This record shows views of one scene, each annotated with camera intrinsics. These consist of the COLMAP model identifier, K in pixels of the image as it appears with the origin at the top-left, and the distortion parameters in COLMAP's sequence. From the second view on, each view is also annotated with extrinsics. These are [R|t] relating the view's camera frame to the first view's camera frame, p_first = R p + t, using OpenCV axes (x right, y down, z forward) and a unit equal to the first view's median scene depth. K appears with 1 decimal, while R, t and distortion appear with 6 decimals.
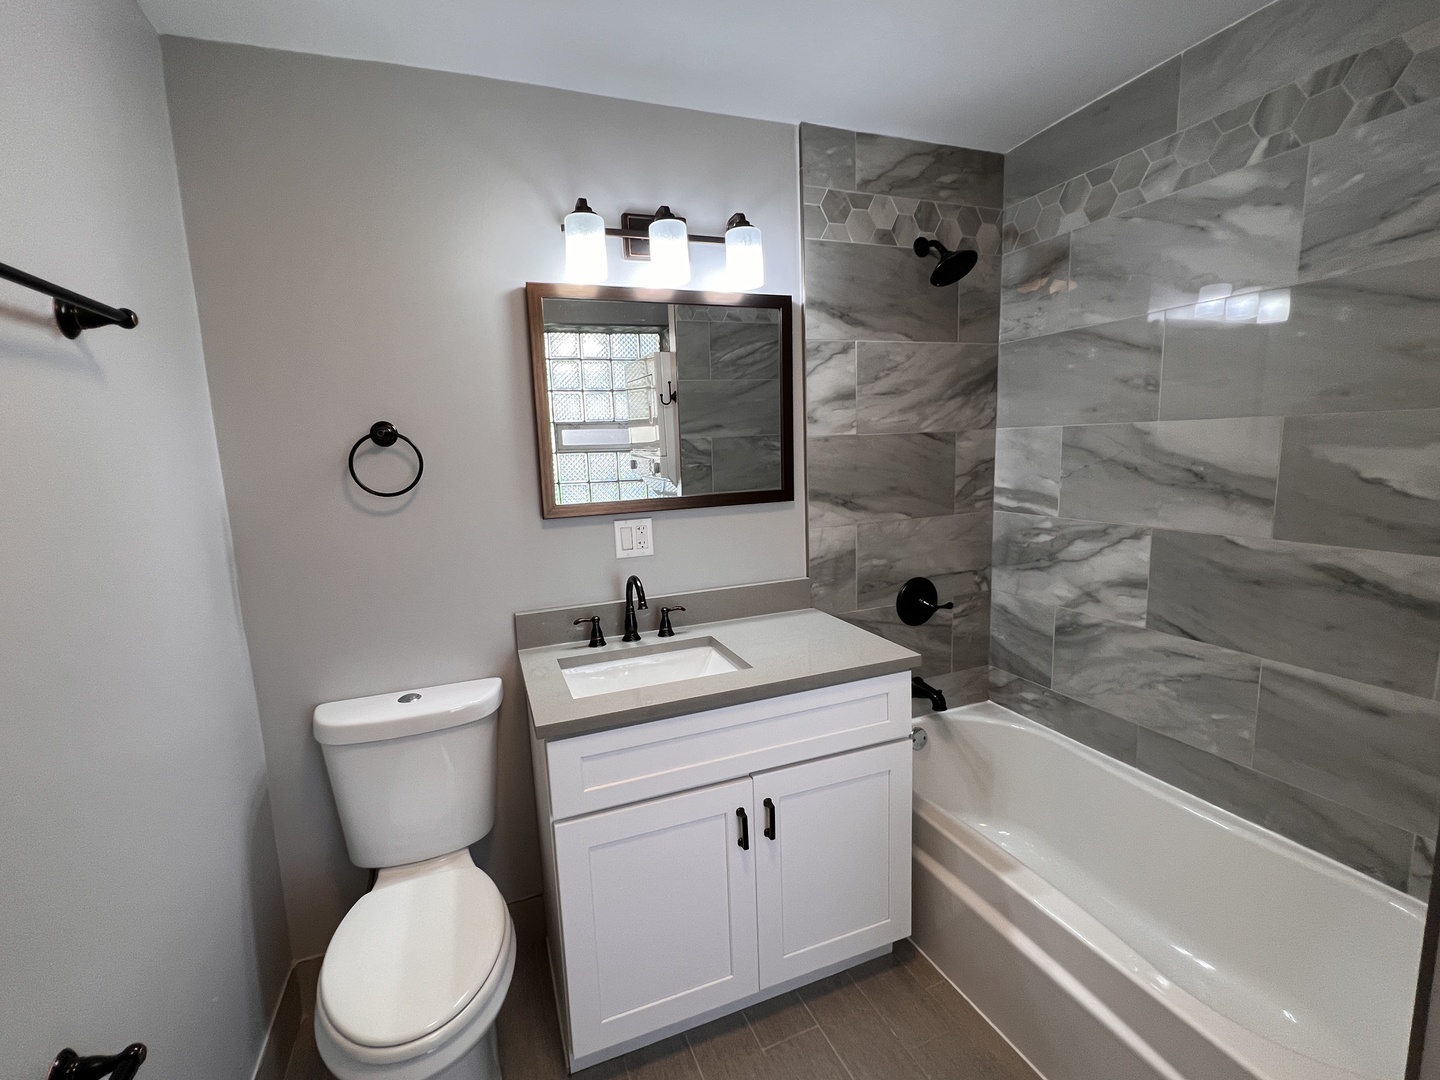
lens RADIAL K [[646.1, 0, 720.0], [0, 646.1, 540.0], [0, 0, 1]] dist [-0.001720, 0.000865]
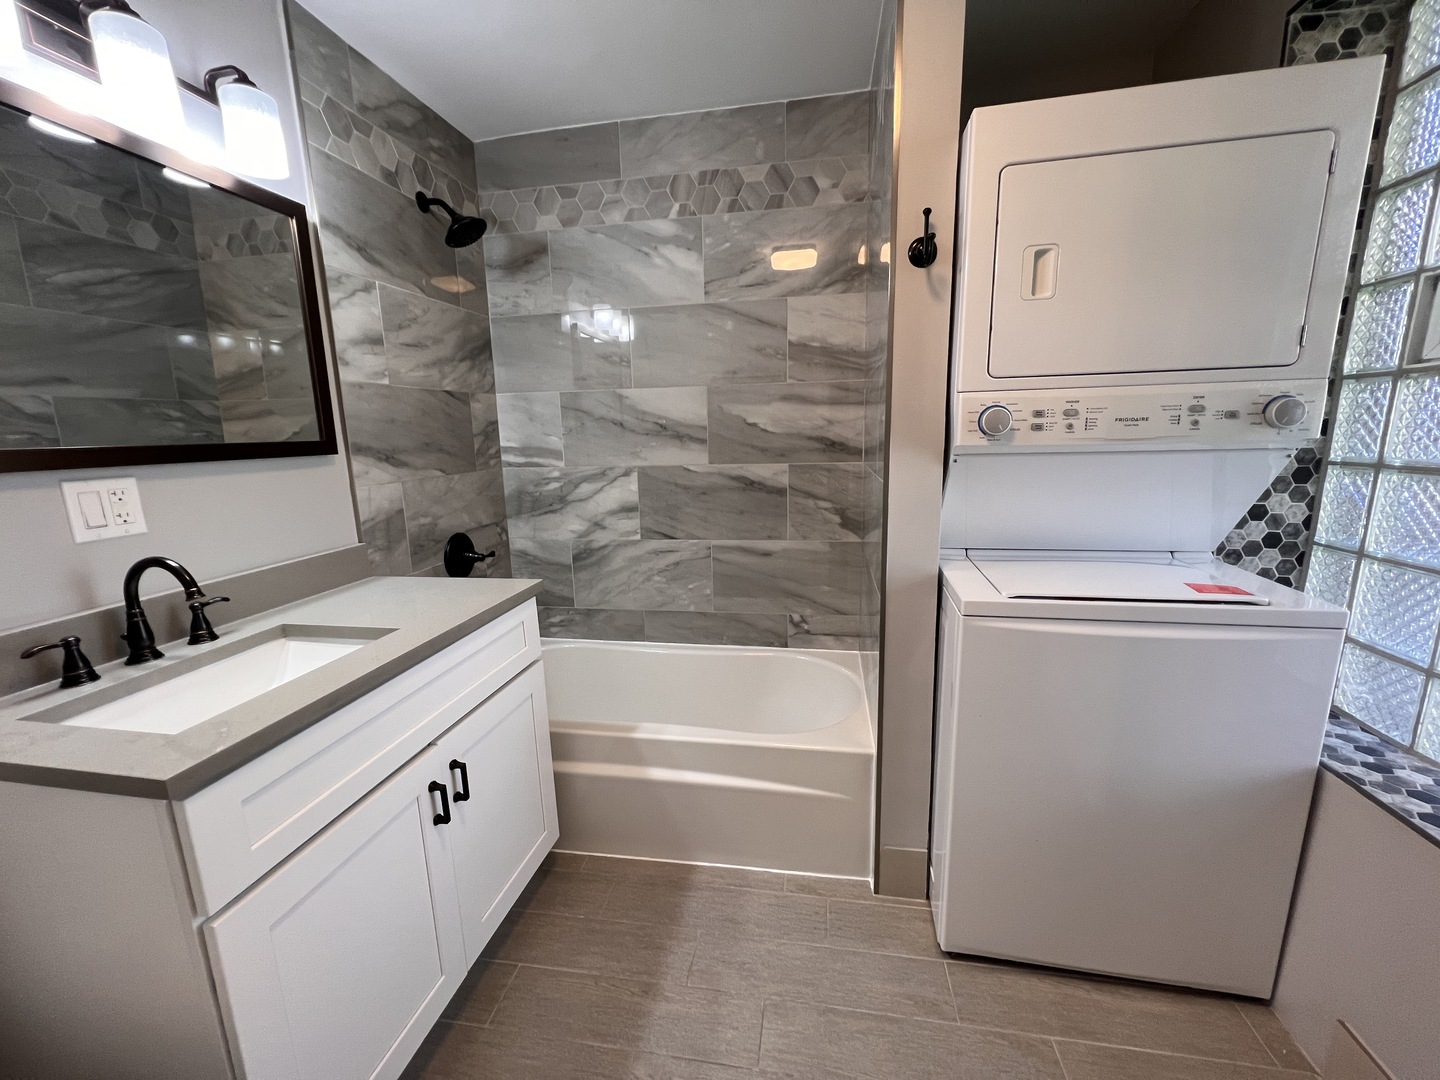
lens RADIAL K [[579.0, 0, 720.0], [0, 579.0, 540.0], [0, 0, 1]] dist [-0.002138, 0.000445]
pose [[0.528194, -0.135677, 0.838214, -0.284162], [0.133891, 0.988111, 0.075570, 0.063174], [-0.838501, 0.072313, 0.540080, 0.172984]]
